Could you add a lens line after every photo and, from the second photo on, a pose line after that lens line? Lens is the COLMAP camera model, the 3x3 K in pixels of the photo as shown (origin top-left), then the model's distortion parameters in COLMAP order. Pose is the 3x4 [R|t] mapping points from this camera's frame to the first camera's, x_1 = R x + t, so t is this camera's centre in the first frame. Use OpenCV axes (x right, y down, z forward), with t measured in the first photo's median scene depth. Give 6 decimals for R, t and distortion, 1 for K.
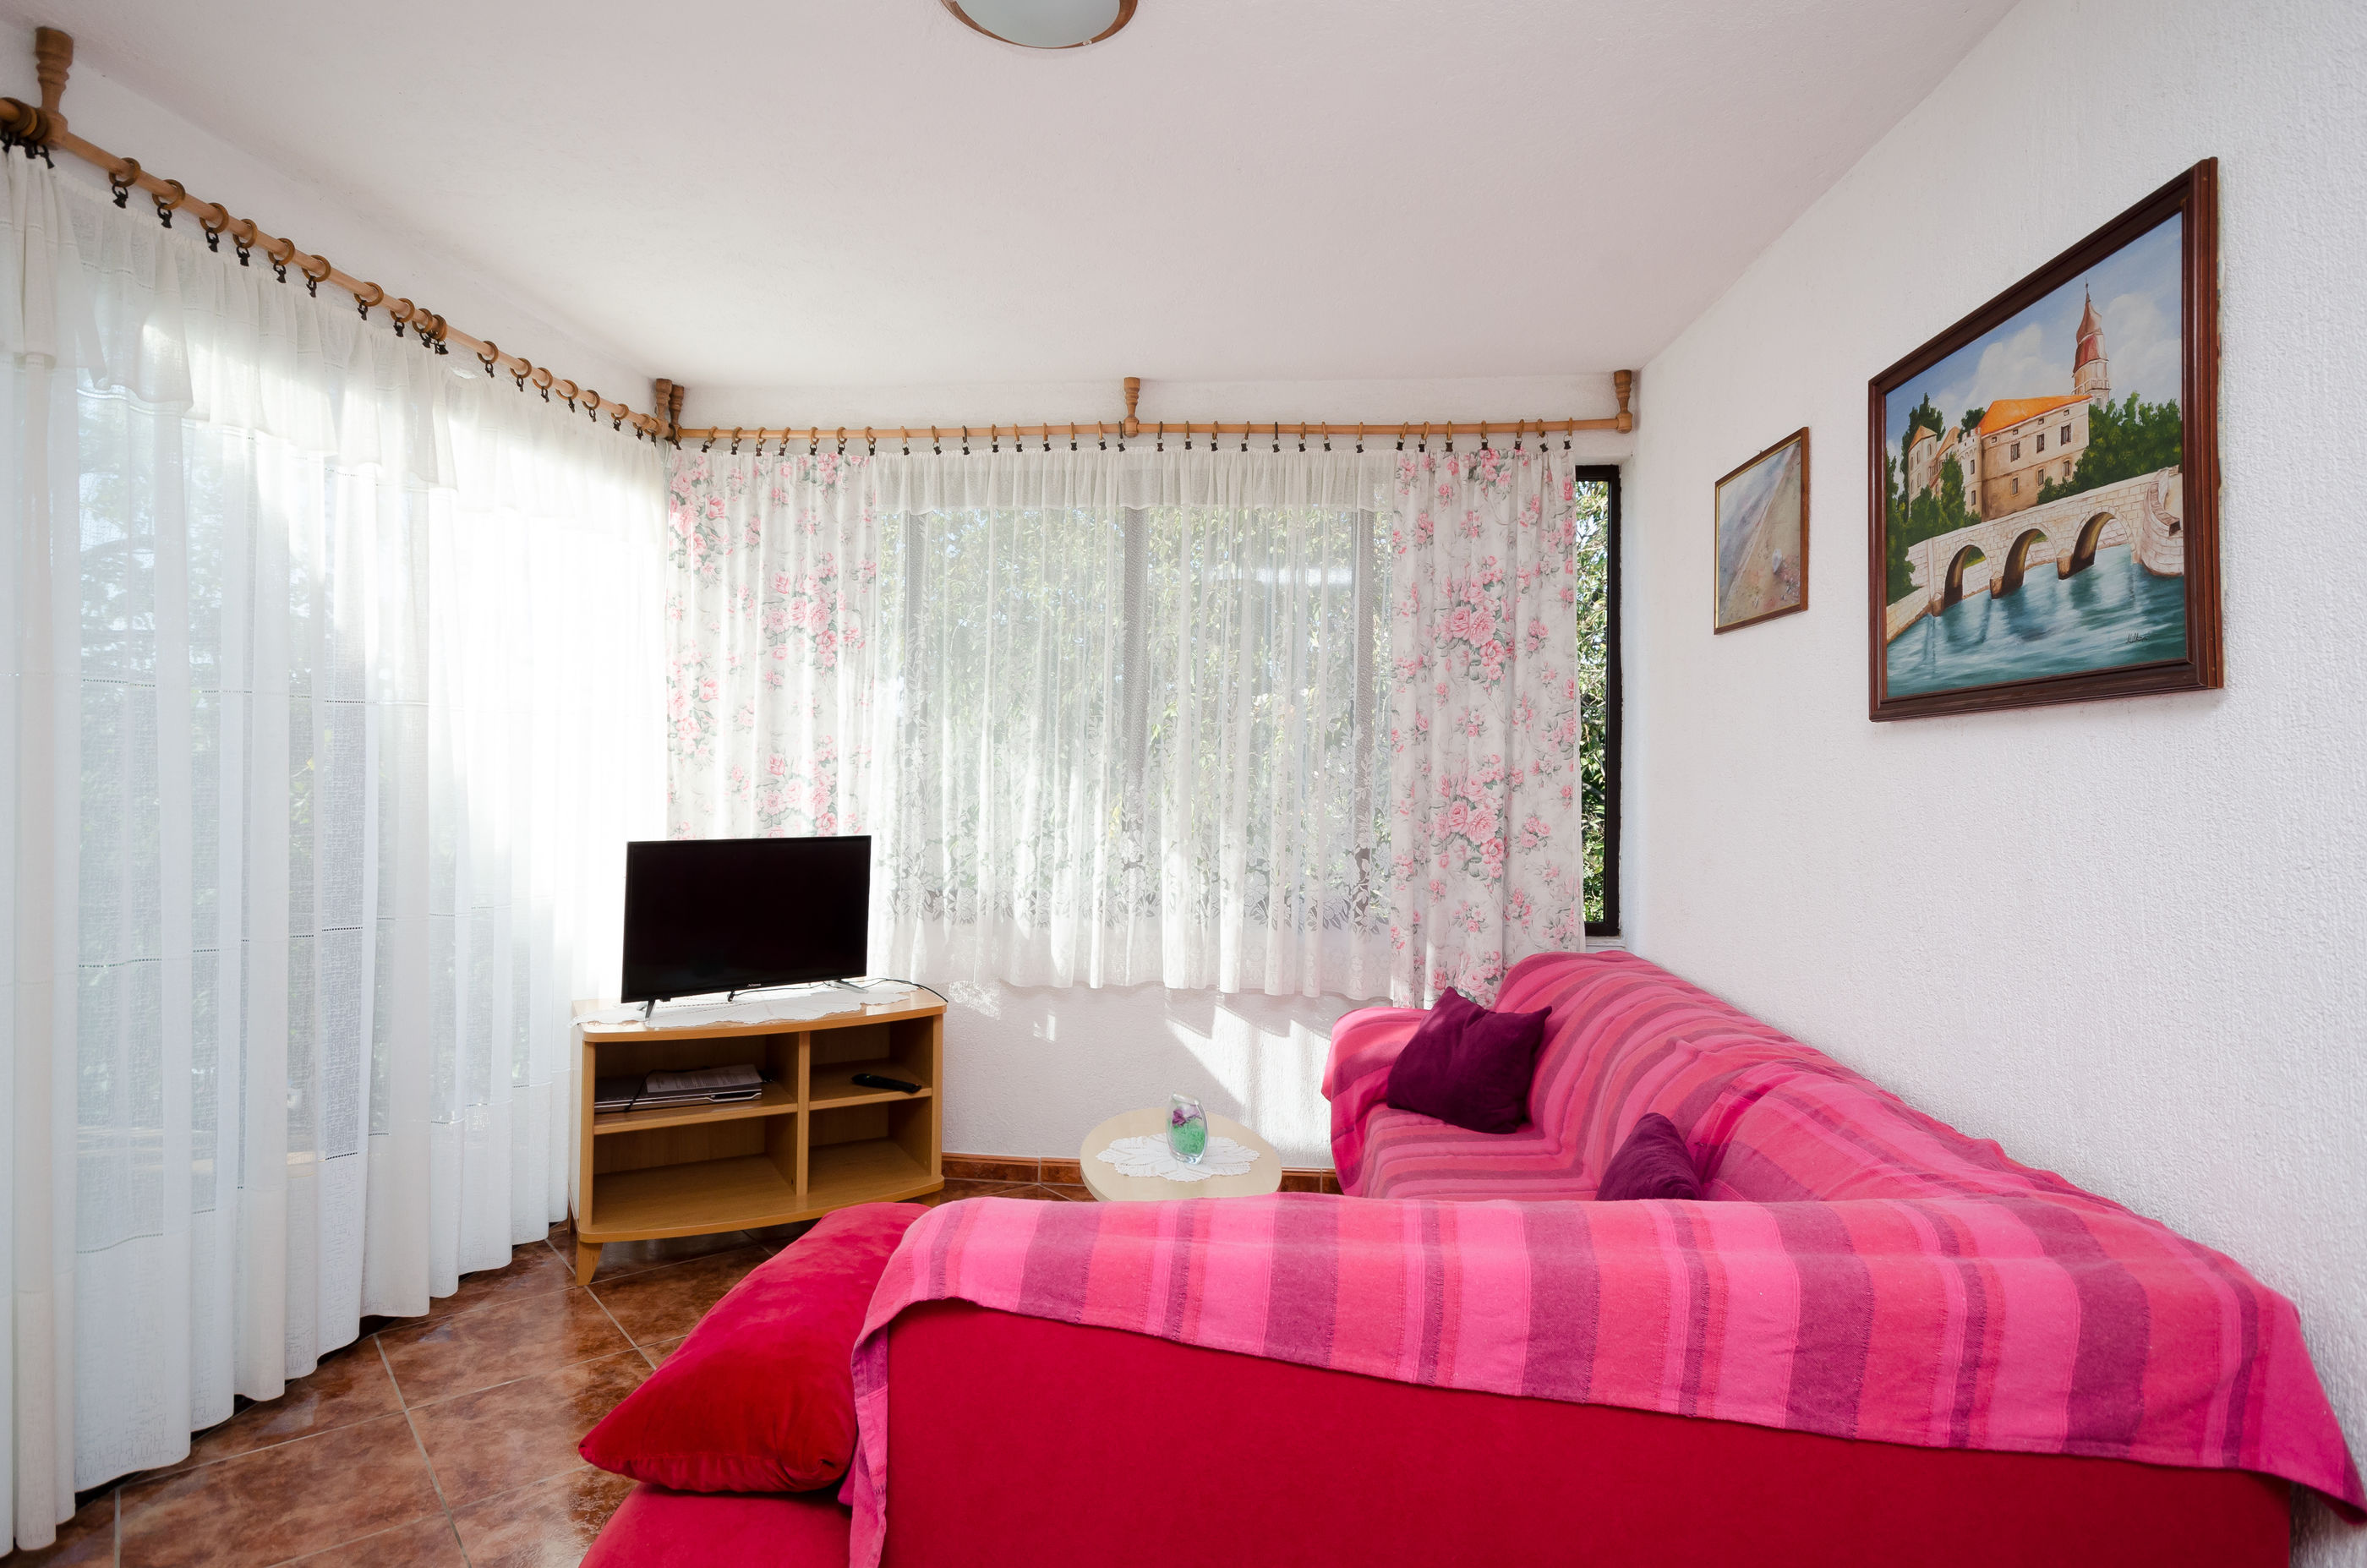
lens RADIAL K [[1296.6, 0, 1183.9], [0, 1296.6, 757.4], [0, 0, 1]] dist [0.015997, 0.001283]
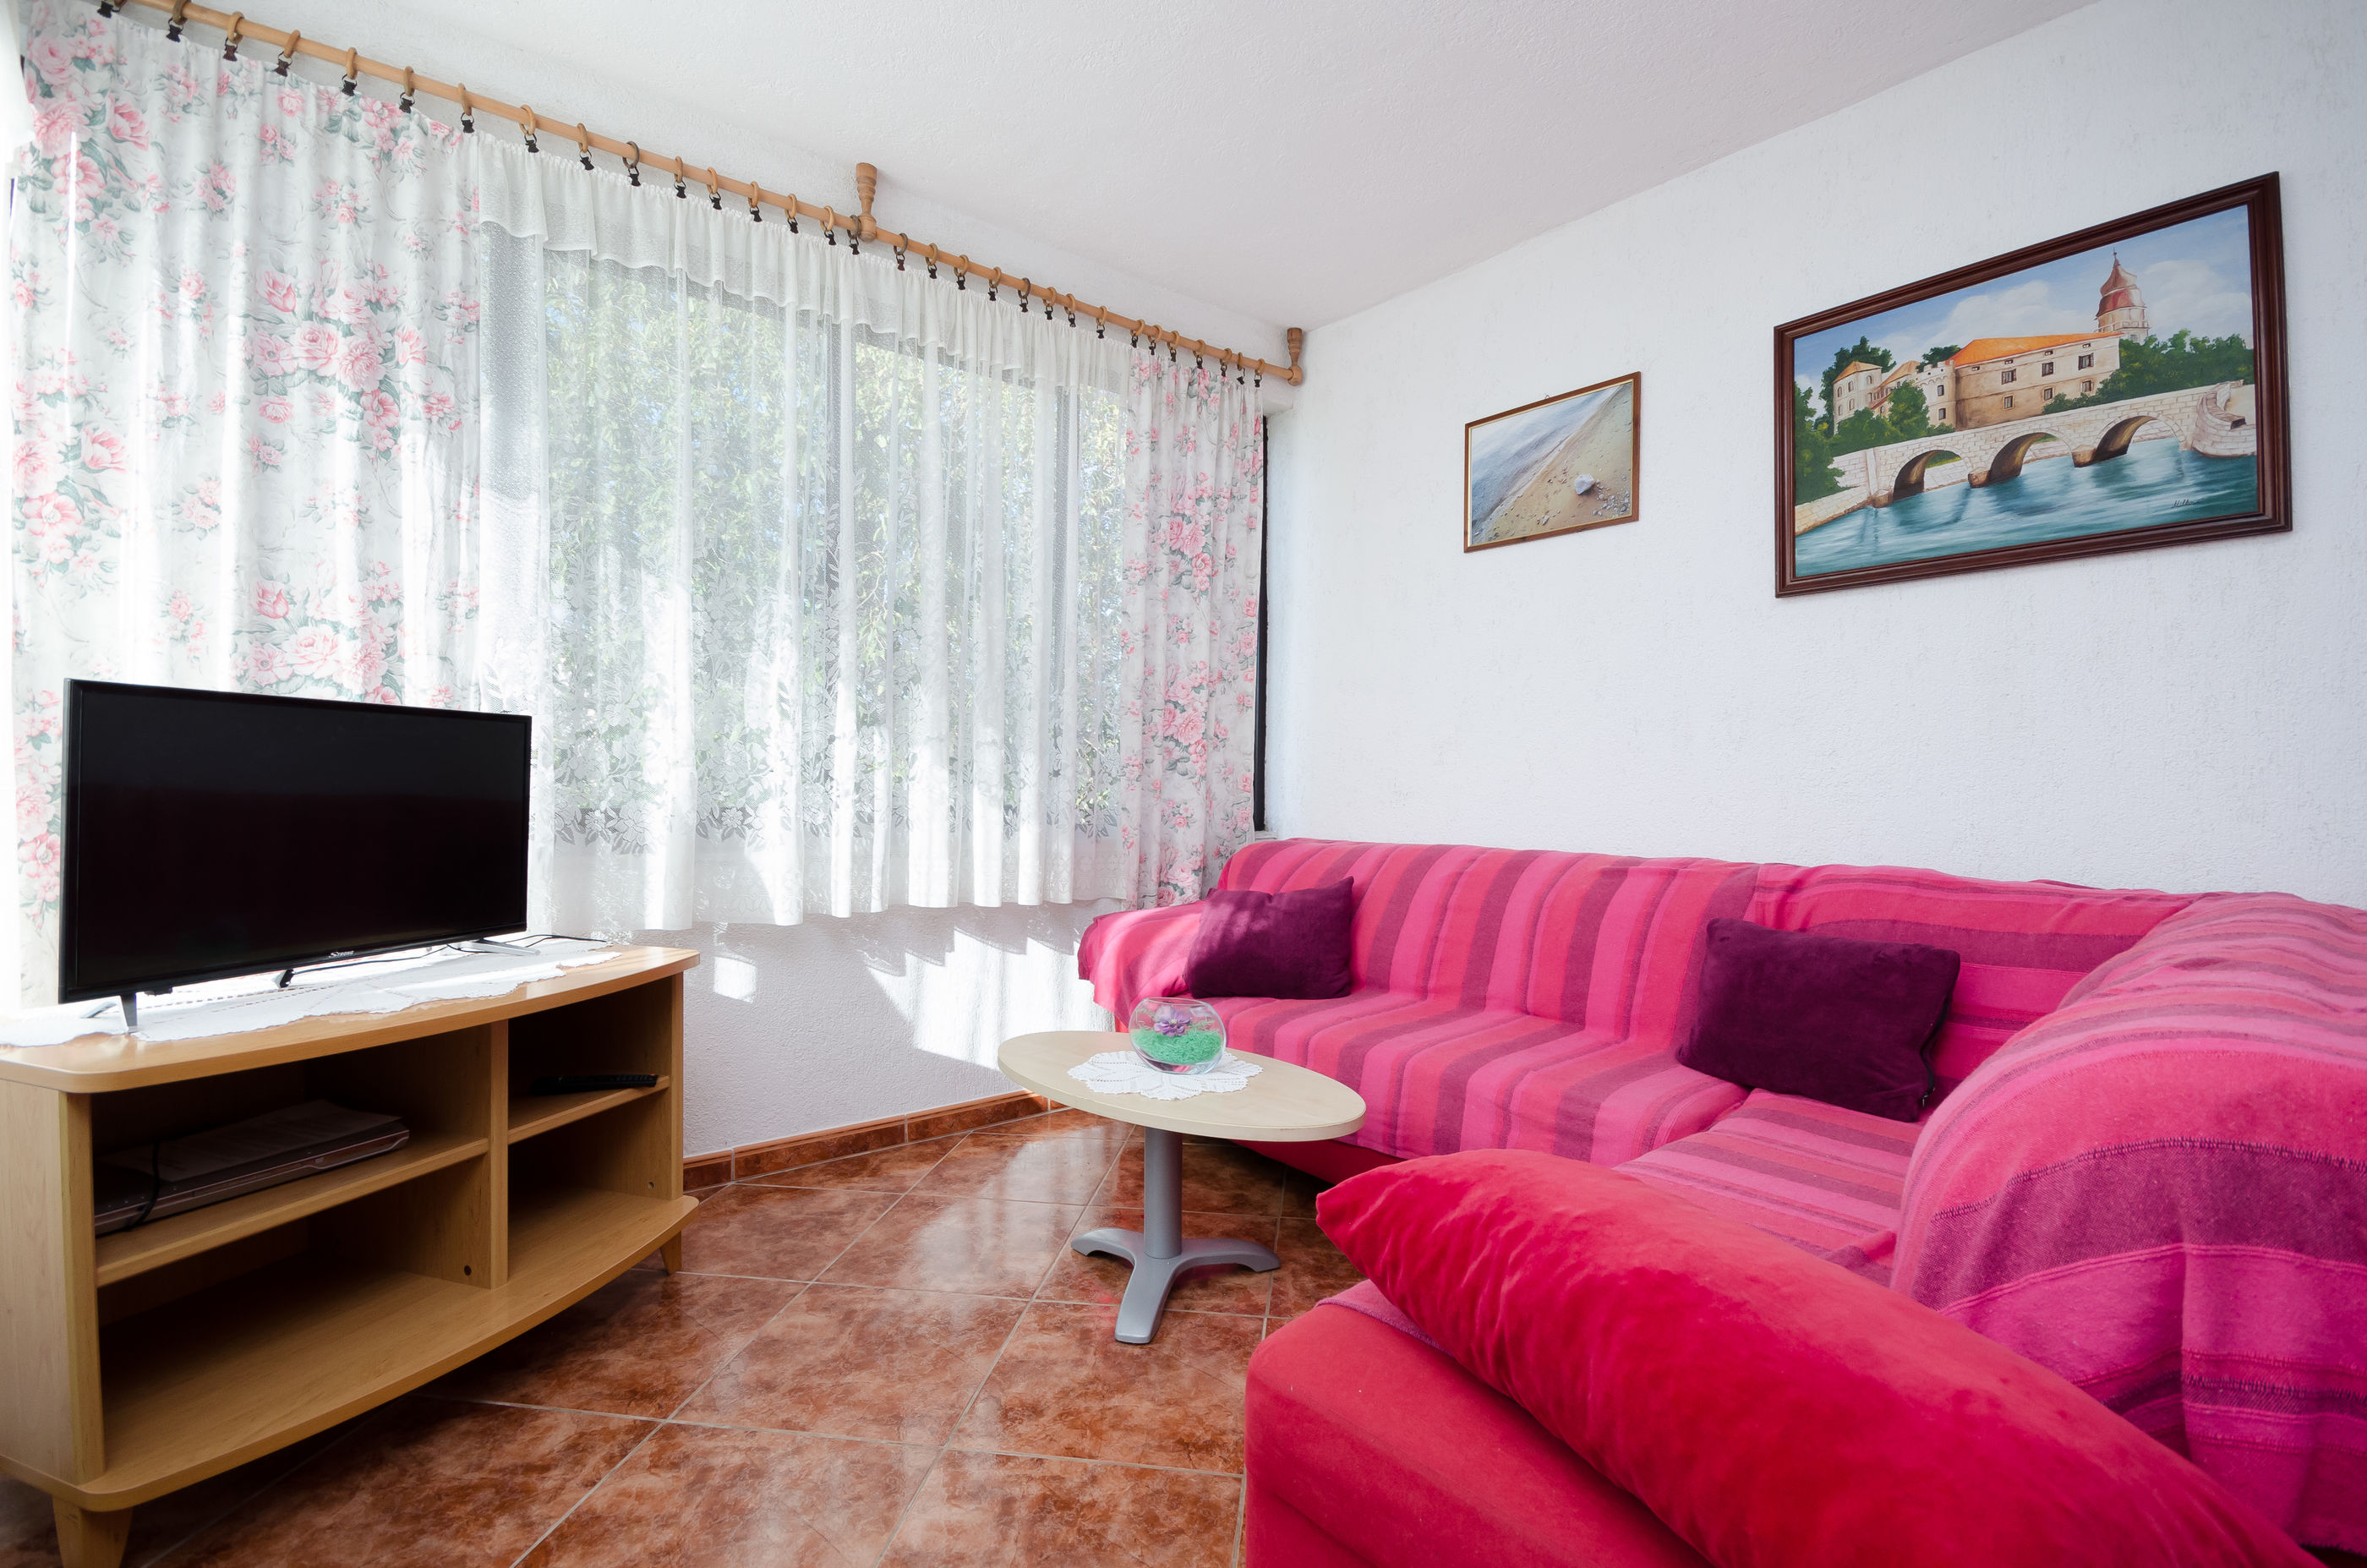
lens RADIAL K [[1030.1, 0, 1180.4], [0, 1030.1, 796.8], [0, 0, 1]] dist [0.025683, -0.020541]
pose [[0.726389, -0.016620, 0.687083, -0.358806], [-0.003379, 0.999609, 0.027752, 0.085191], [-0.687276, -0.022480, 0.726049, 0.394779]]
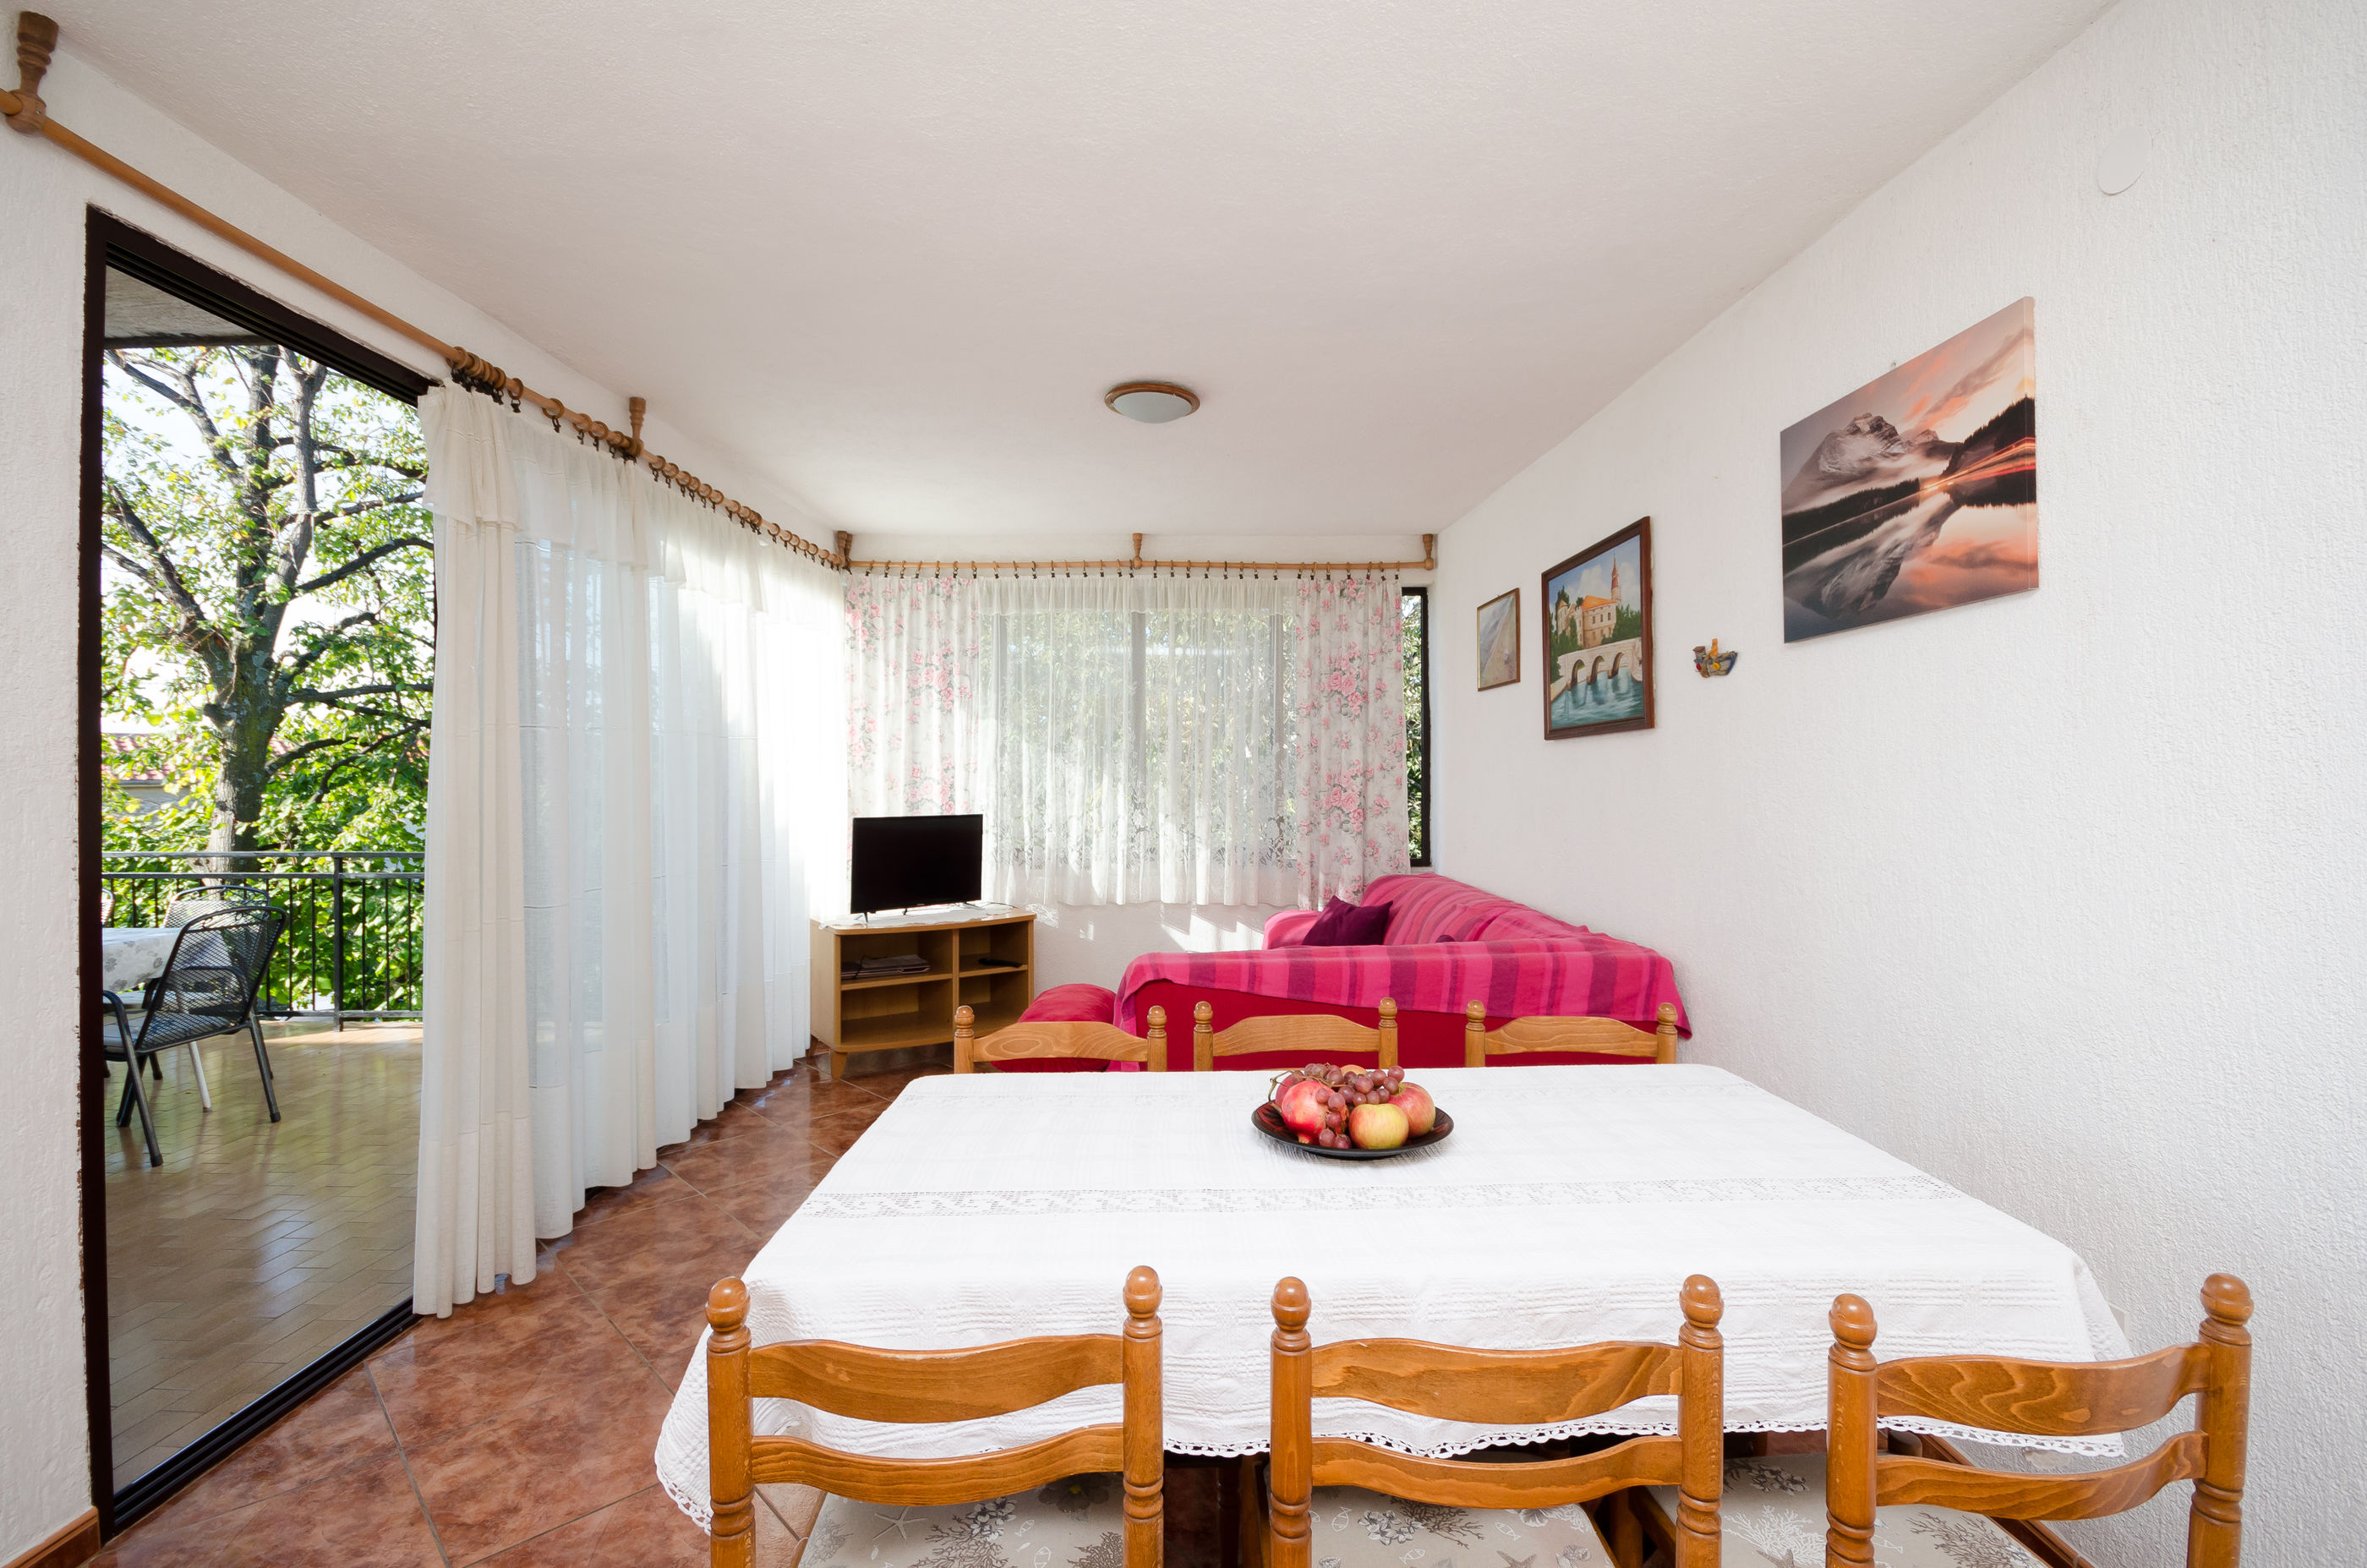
lens RADIAL K [[1087.4, 0, 1189.7], [0, 1087.4, 773.4], [0, 0, 1]] dist [-0.005035, -0.000495]
pose [[0.994886, -0.013680, 0.100078, -0.118998], [0.013066, 0.999892, 0.006785, 0.003306], [-0.100160, -0.005442, 0.994956, -0.385488]]
